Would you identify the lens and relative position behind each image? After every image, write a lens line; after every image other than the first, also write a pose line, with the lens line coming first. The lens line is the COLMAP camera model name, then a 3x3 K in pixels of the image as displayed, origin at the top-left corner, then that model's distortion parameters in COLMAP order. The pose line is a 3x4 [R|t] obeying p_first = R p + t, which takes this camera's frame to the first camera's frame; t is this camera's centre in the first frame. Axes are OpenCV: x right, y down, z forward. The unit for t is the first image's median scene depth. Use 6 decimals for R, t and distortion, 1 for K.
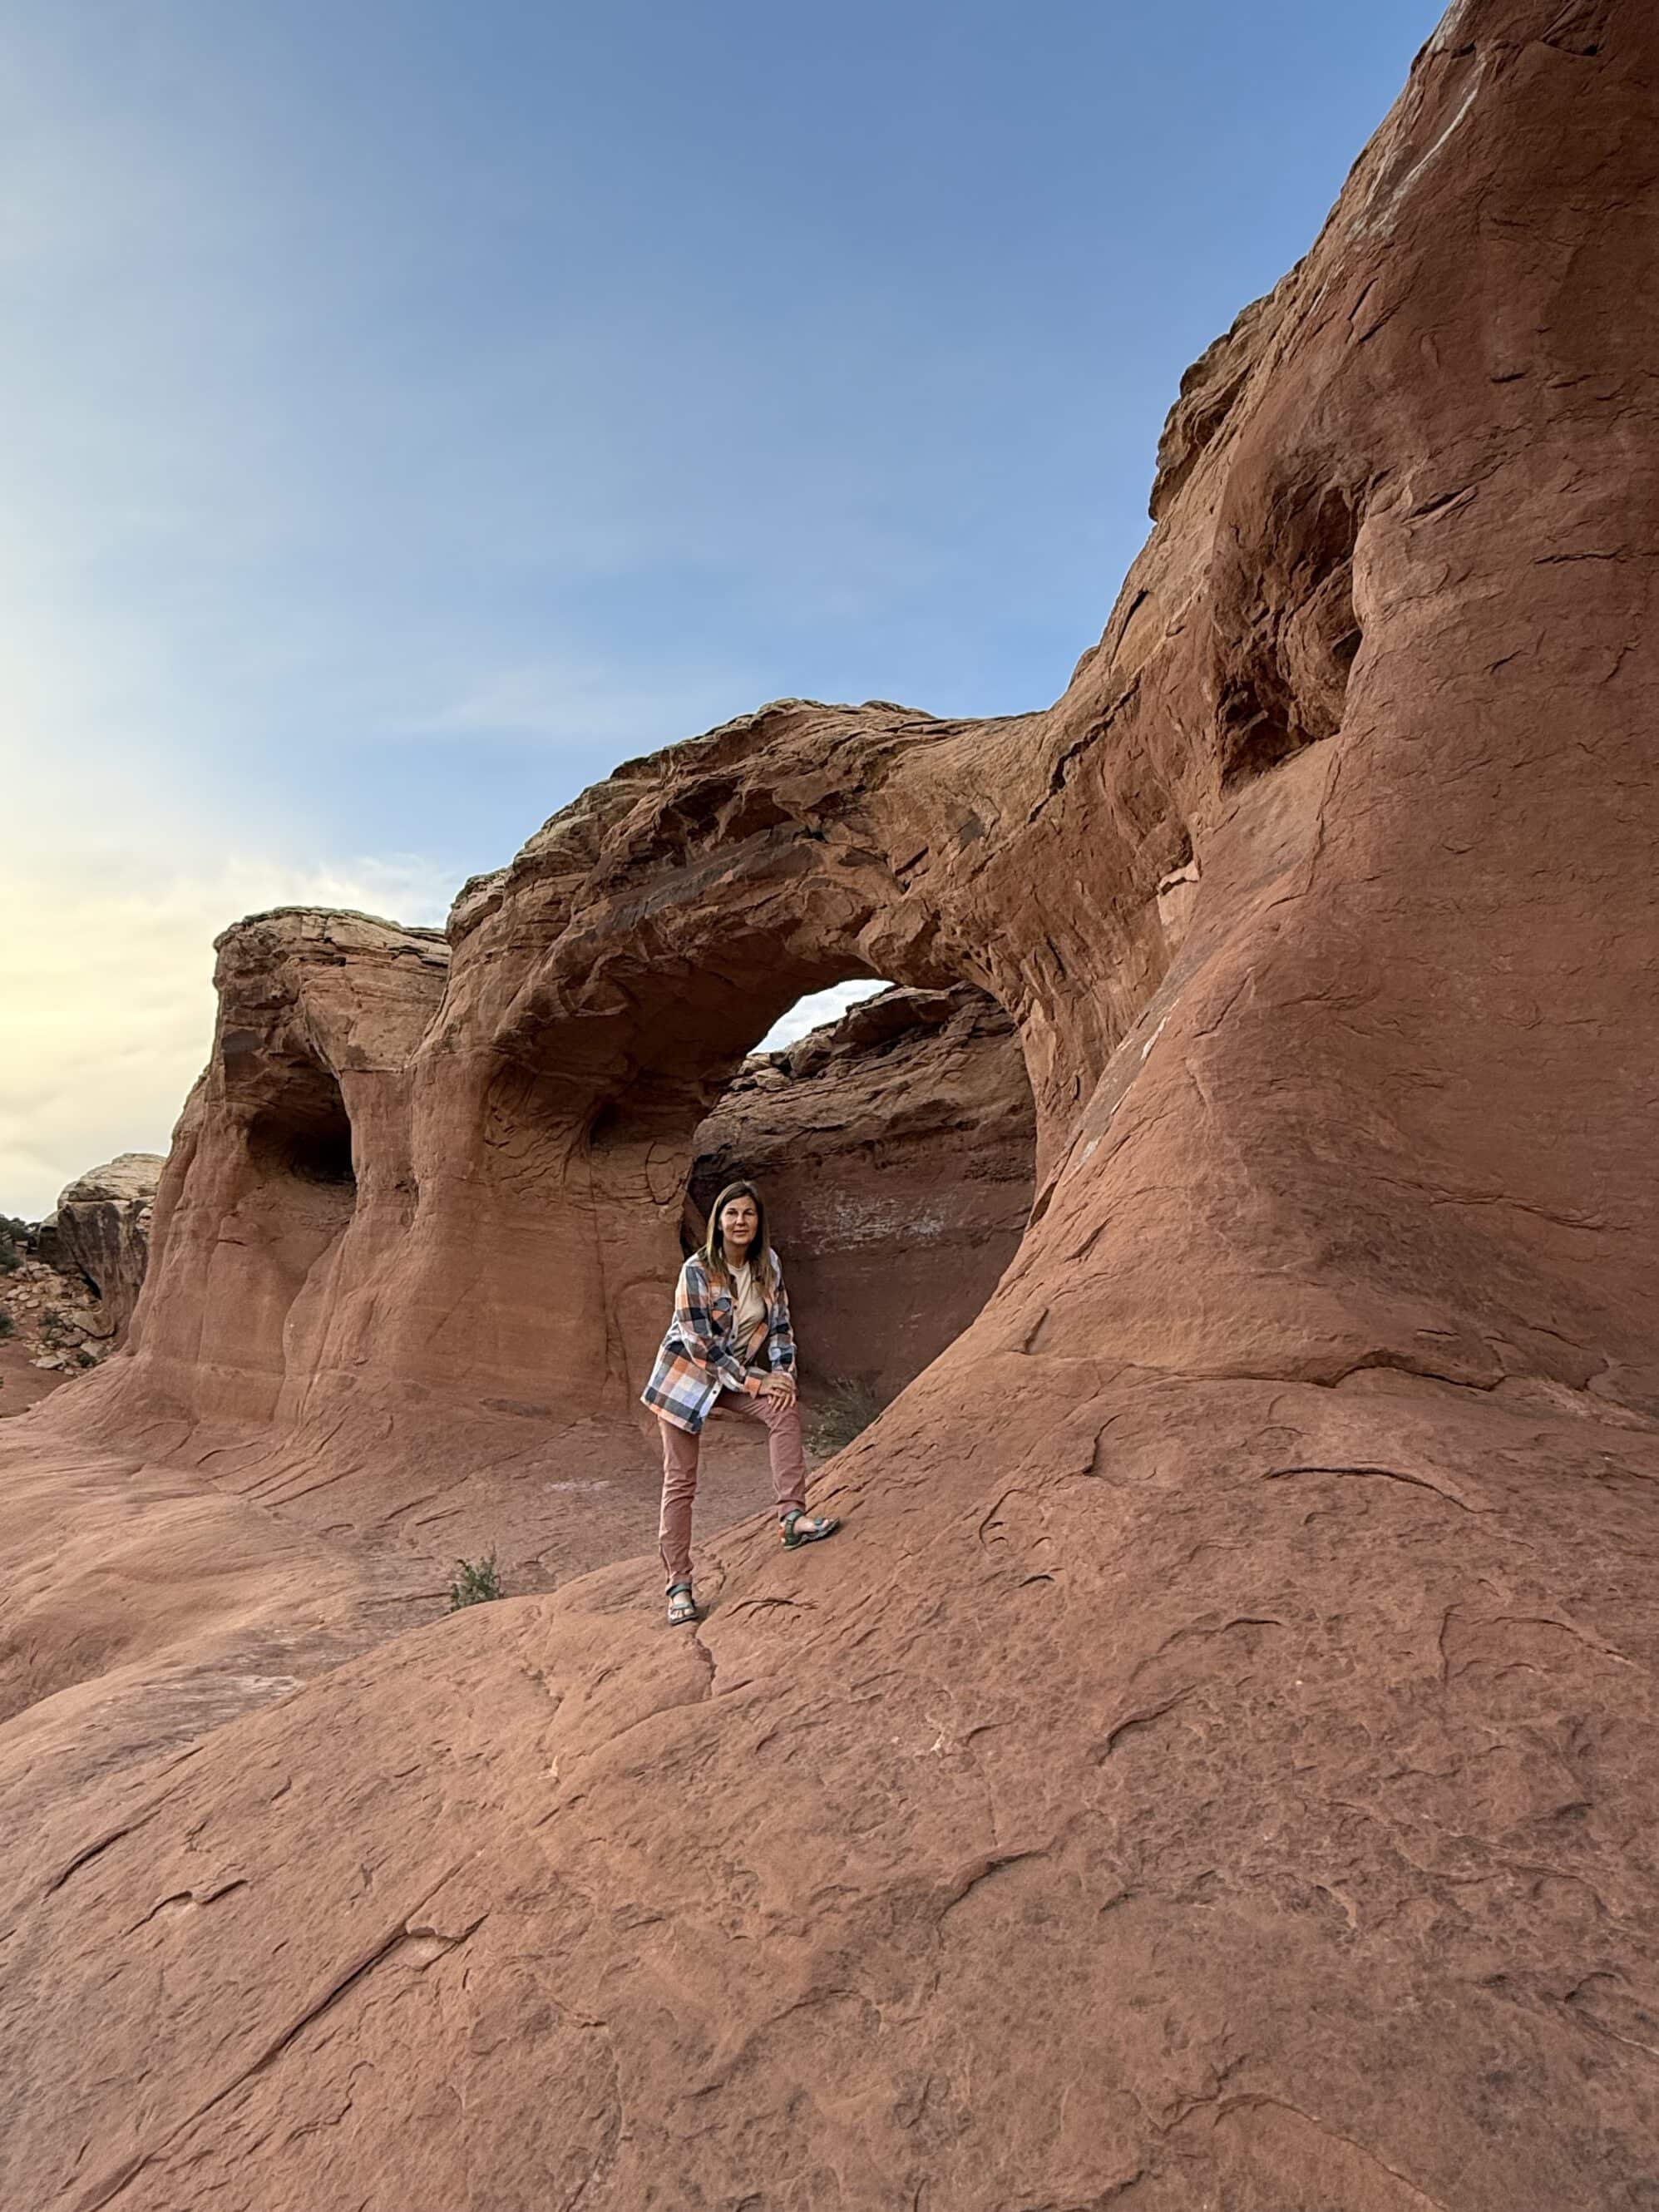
lens RADIAL K [[1306.7, 0, 829.5], [0, 1306.7, 1106.0], [0, 0, 1]] dist [0.001987, 0.000322]
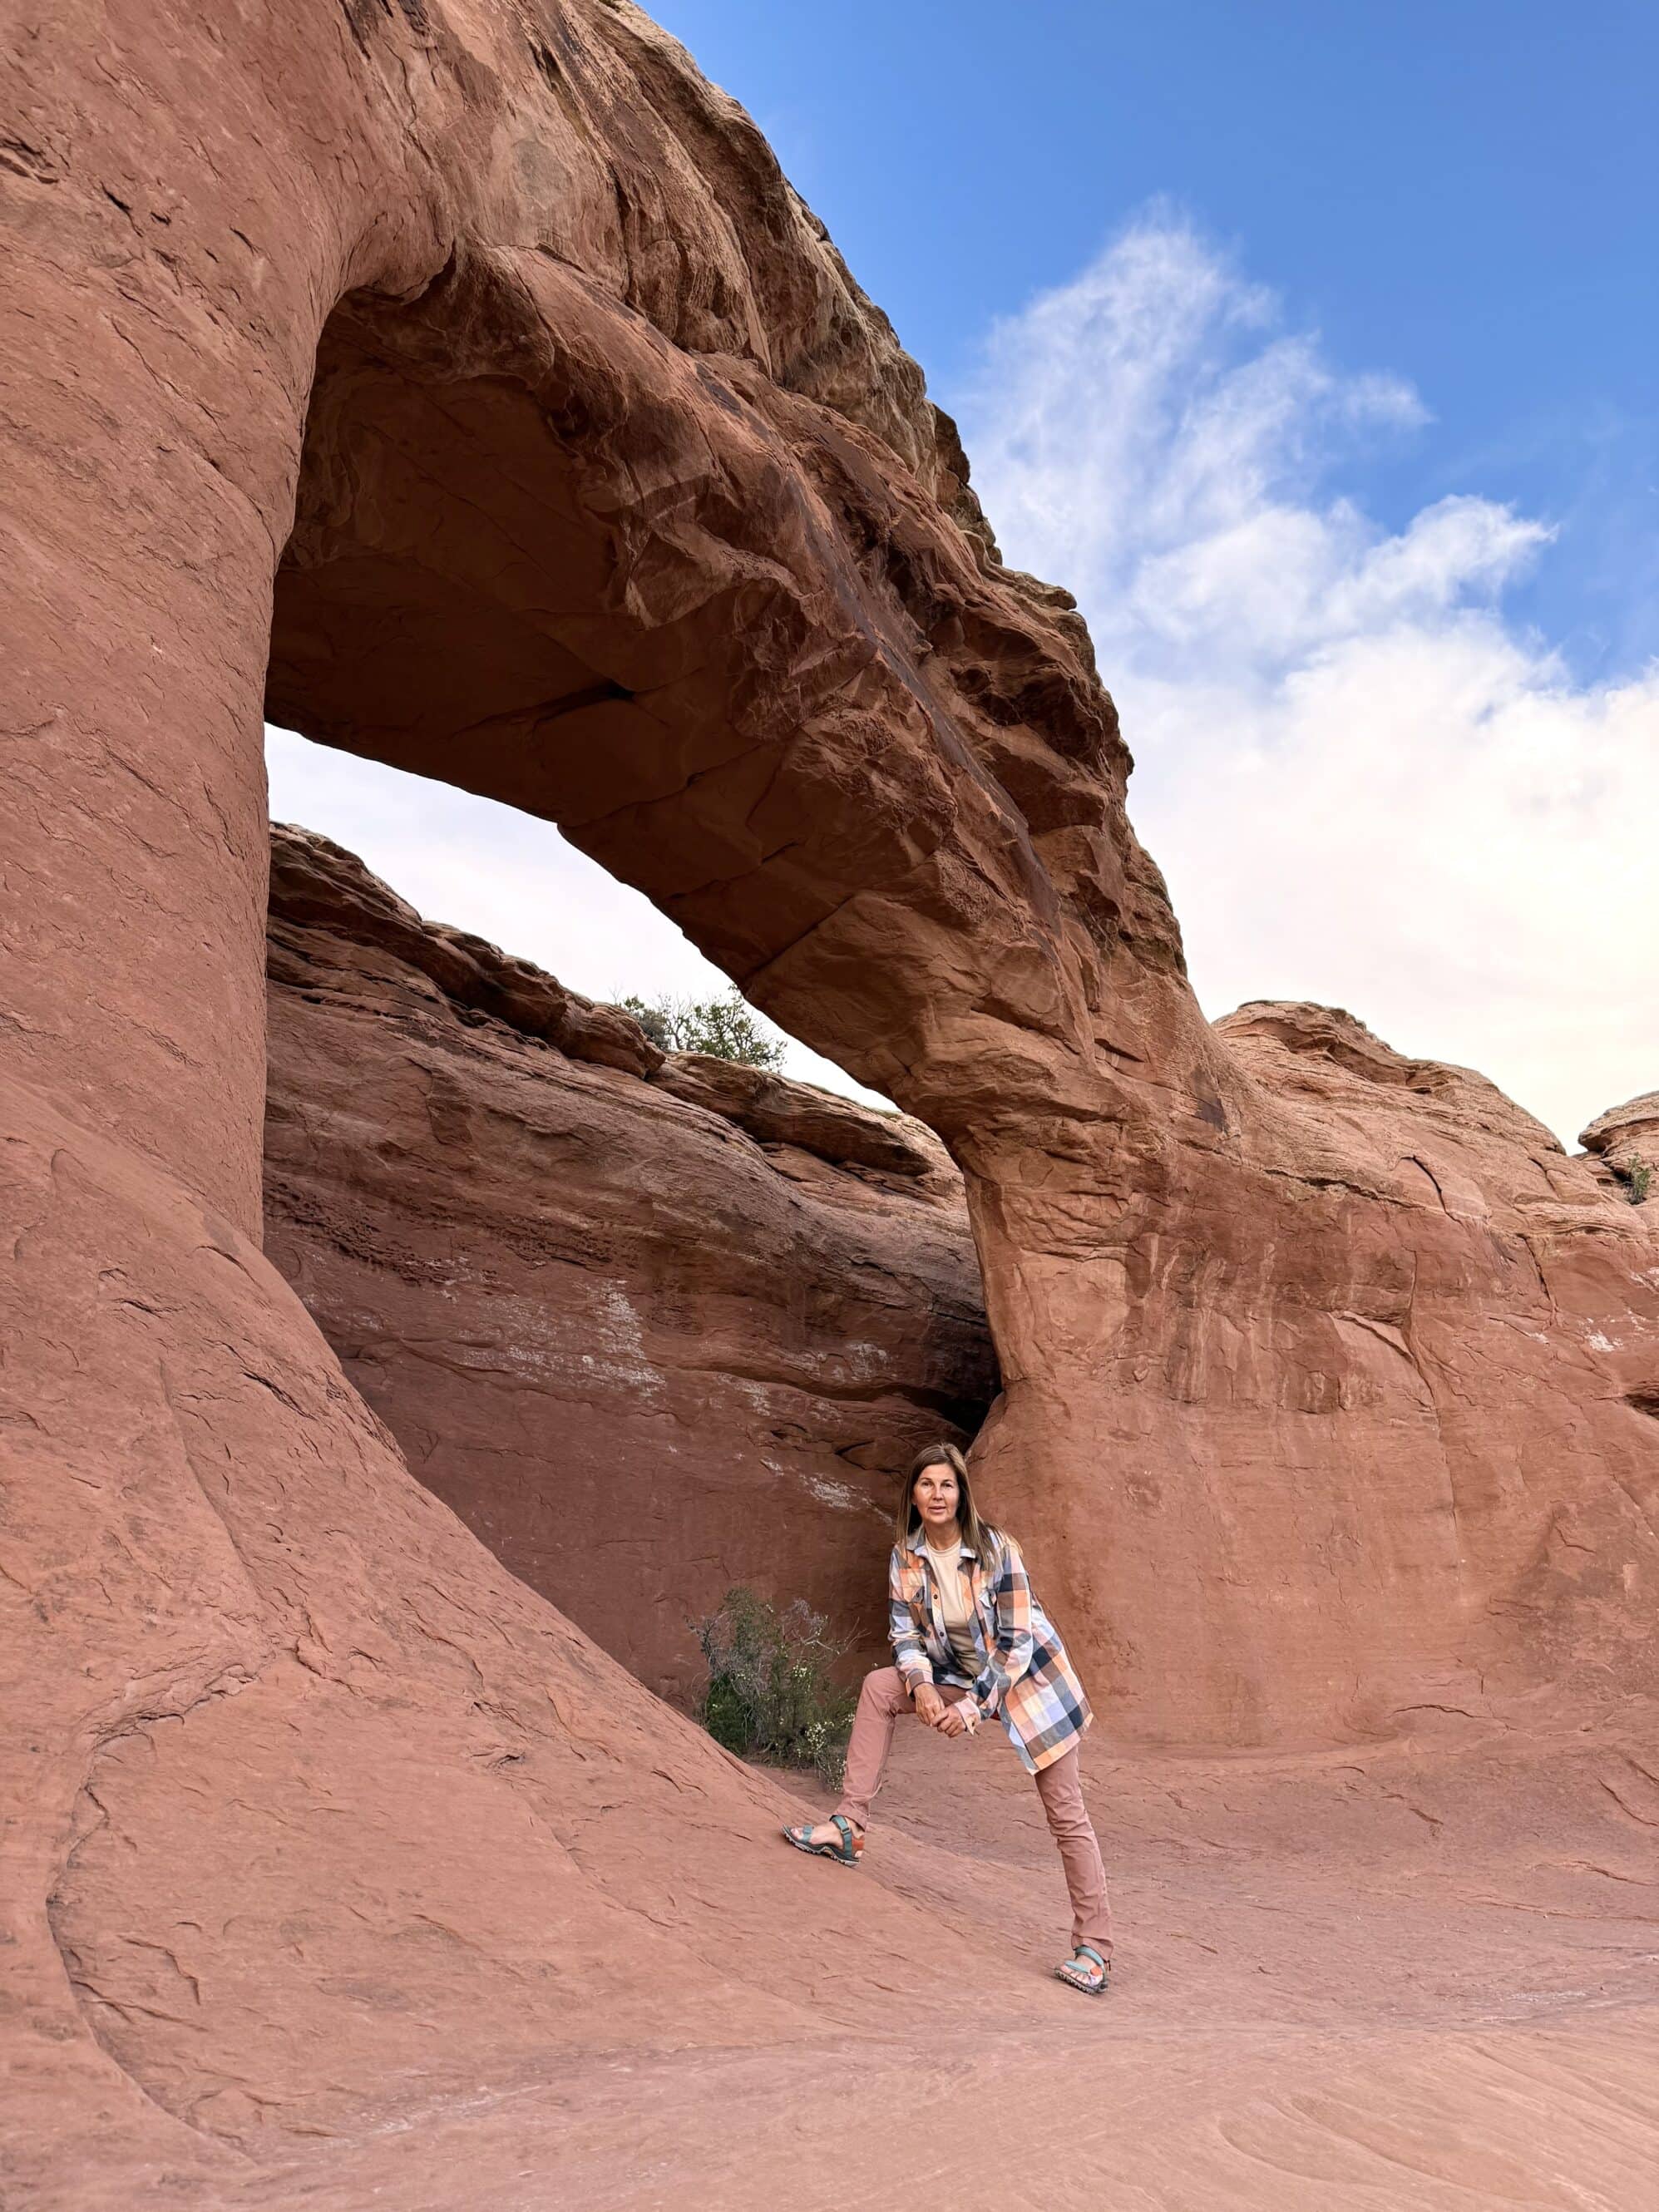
lens RADIAL K [[1521.2, 0, 829.5], [0, 1521.2, 1106.0], [0, 0, 1]] dist [0.147398, -0.260564]
pose [[-0.348490, 0.386985, 0.853696, -0.518975], [-0.213011, 0.854263, -0.474196, 0.267833], [-0.912788, -0.347099, -0.215270, 0.960684]]
